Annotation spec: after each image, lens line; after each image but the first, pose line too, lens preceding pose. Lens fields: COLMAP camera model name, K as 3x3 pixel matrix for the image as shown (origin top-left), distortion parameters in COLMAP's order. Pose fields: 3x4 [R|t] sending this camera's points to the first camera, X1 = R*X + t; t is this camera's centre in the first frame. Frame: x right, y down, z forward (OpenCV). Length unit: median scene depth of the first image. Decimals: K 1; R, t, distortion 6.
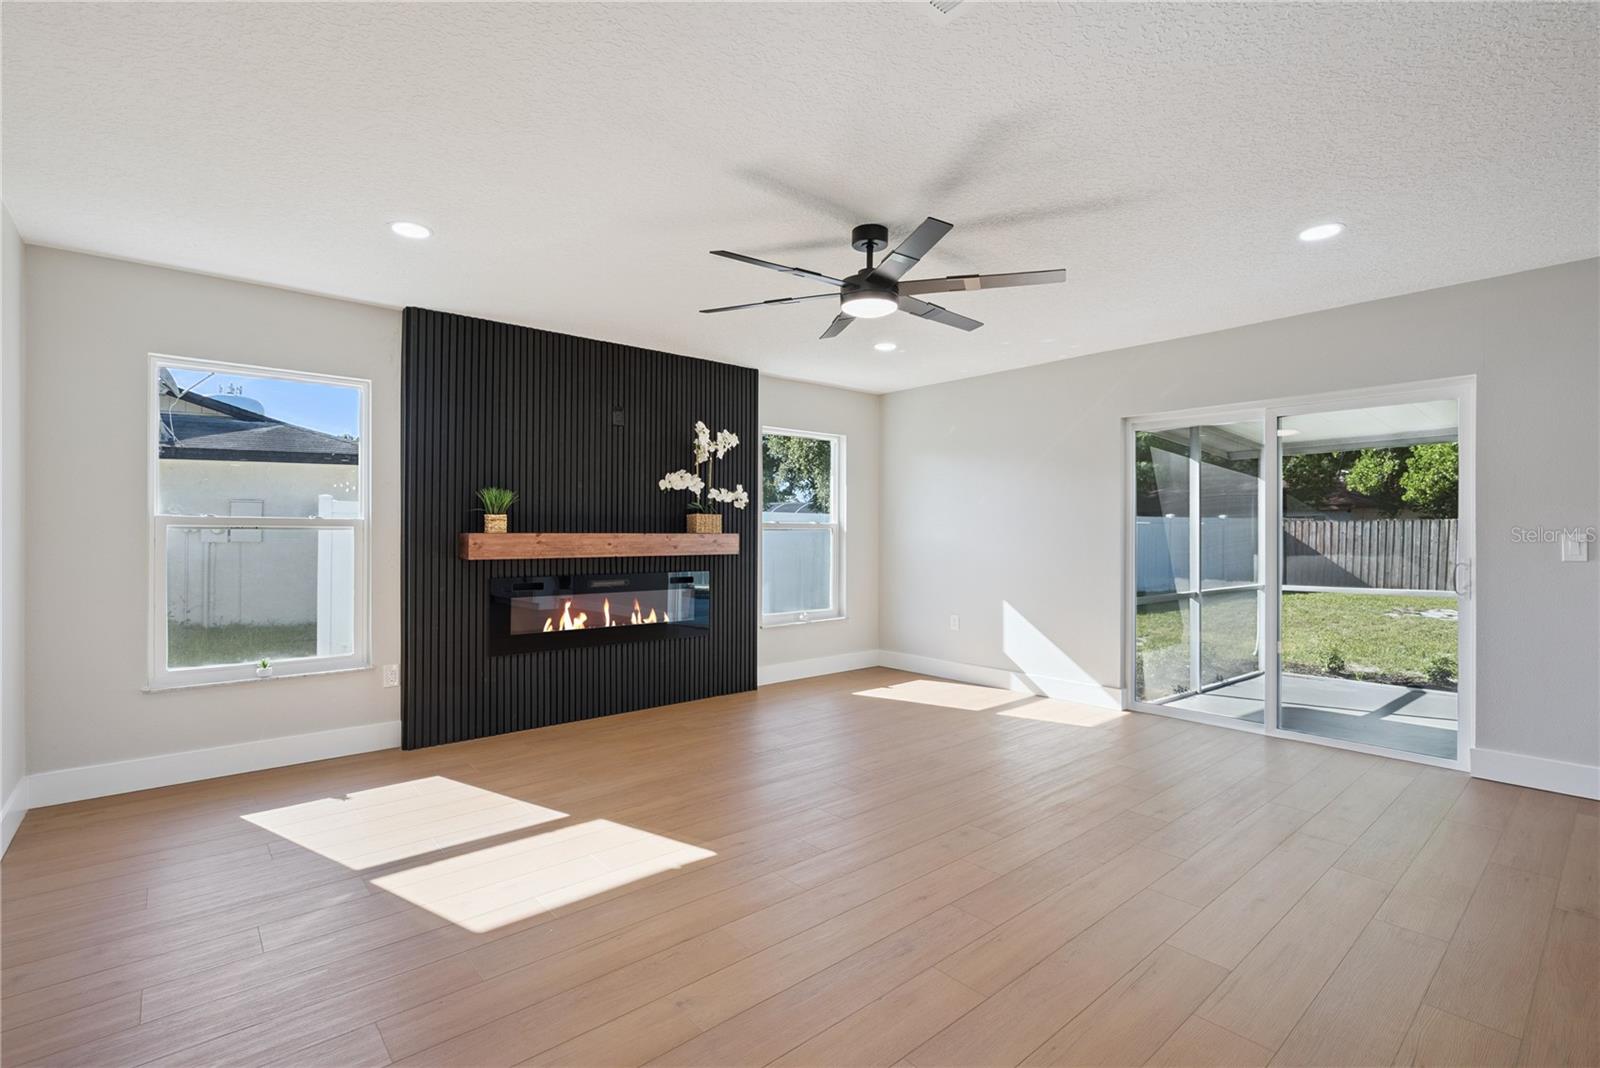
lens RADIAL K [[730.9, 0, 806.3], [0, 730.9, 532.4], [0, 0, 1]] dist [-0.008229, 0.005220]
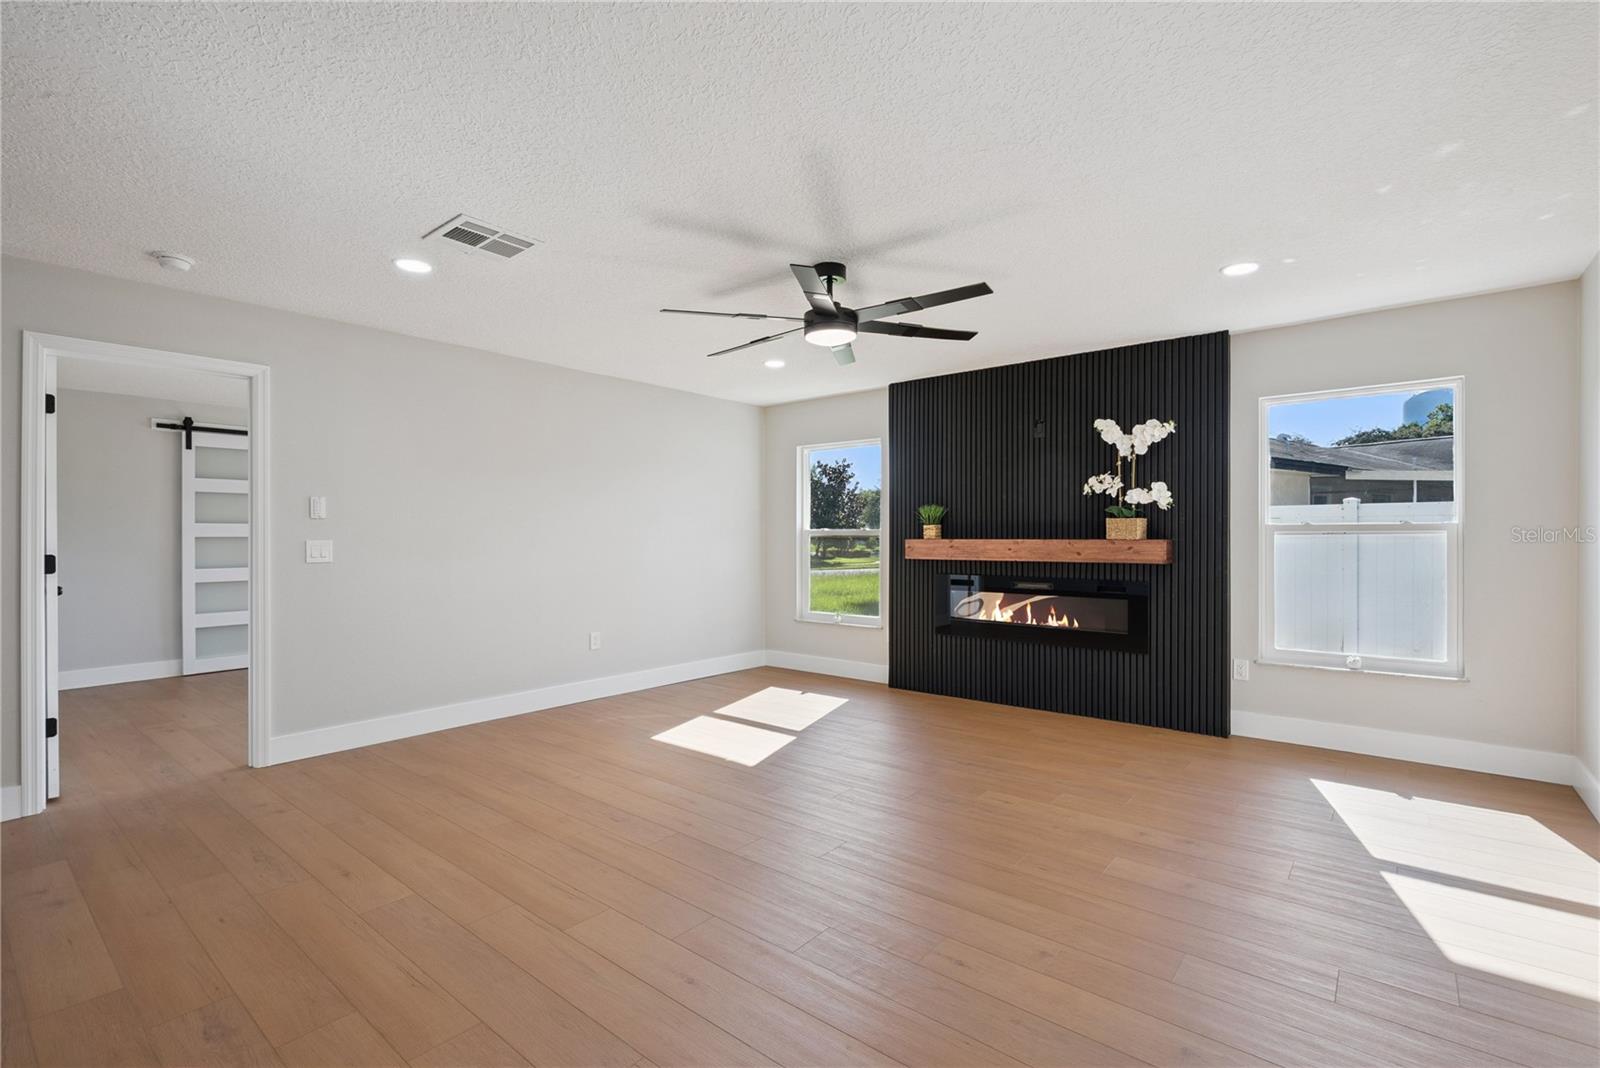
lens RADIAL K [[730.9, 0, 802.9], [0, 730.9, 535.0], [0, 0, 1]] dist [-0.008229, 0.005220]
pose [[0.168066, -0.001658, -0.985774, 0.710599], [0.005498, 0.999985, -0.000745, -0.005738], [0.985760, -0.005295, 0.168073, 0.474387]]
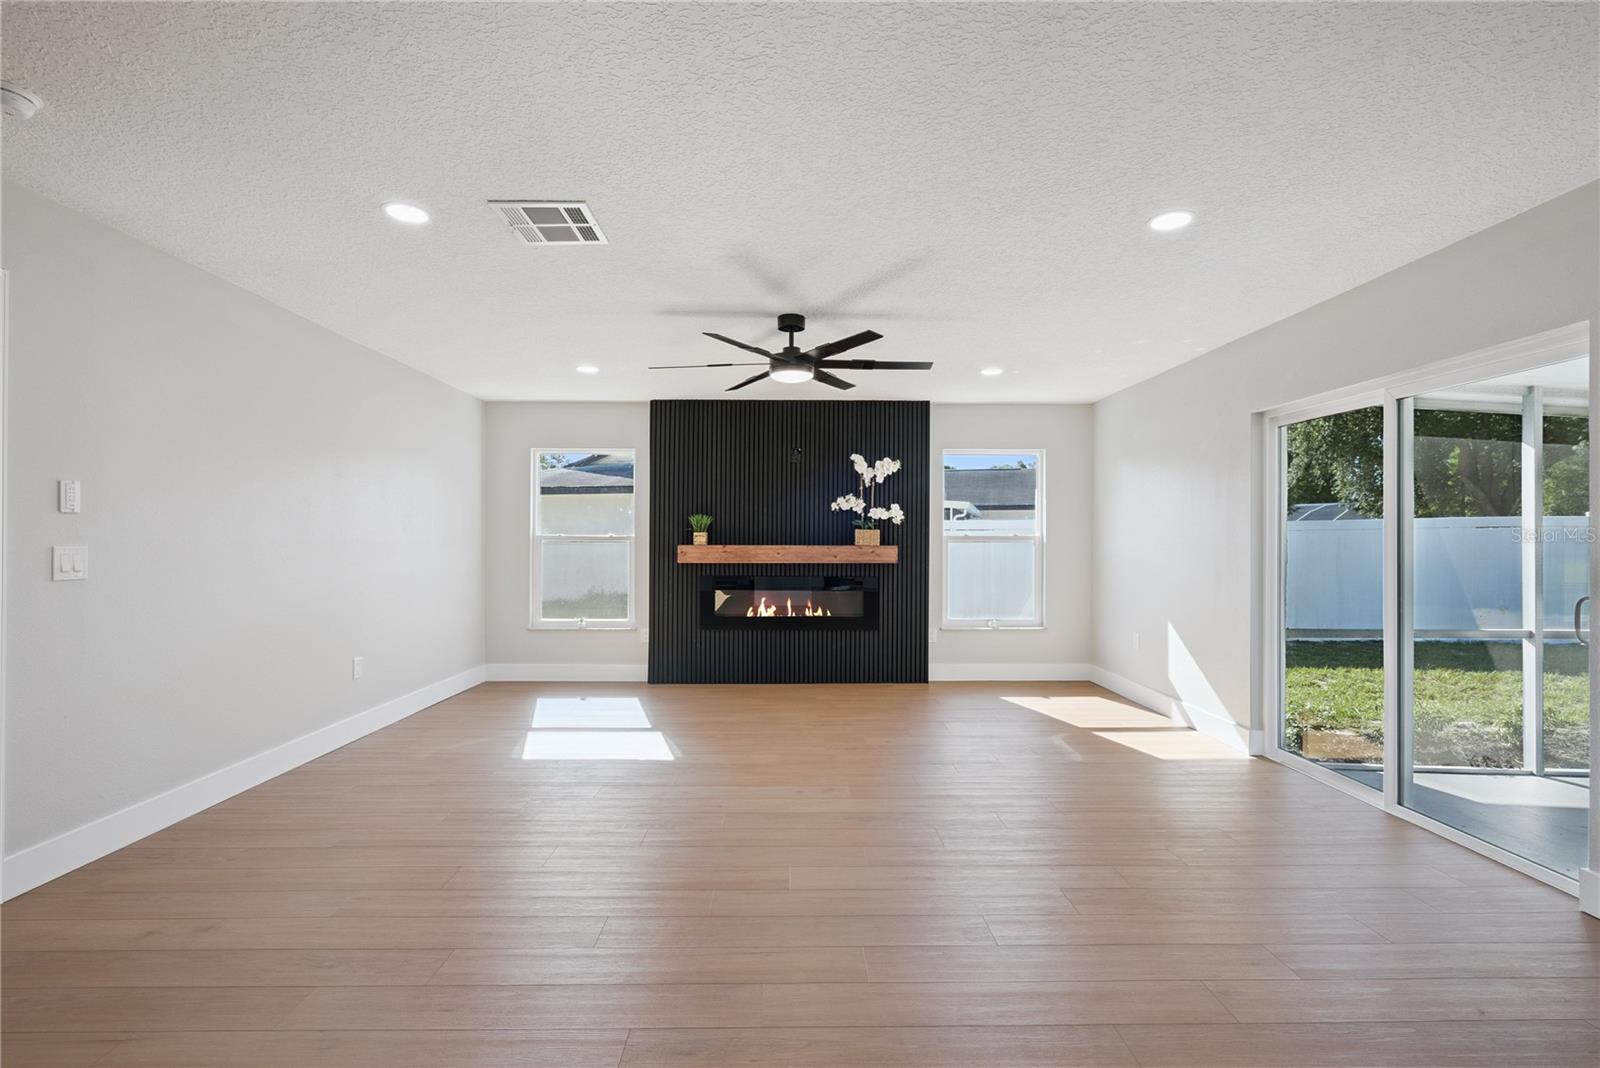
lens RADIAL K [[730.9, 0, 802.6], [0, 730.9, 536.6], [0, 0, 1]] dist [-0.008229, 0.005220]
pose [[0.768176, -0.002258, -0.640235, 0.574858], [-0.000628, 0.999991, -0.004279, -0.008317], [0.640239, 0.003689, 0.768167, 0.004929]]
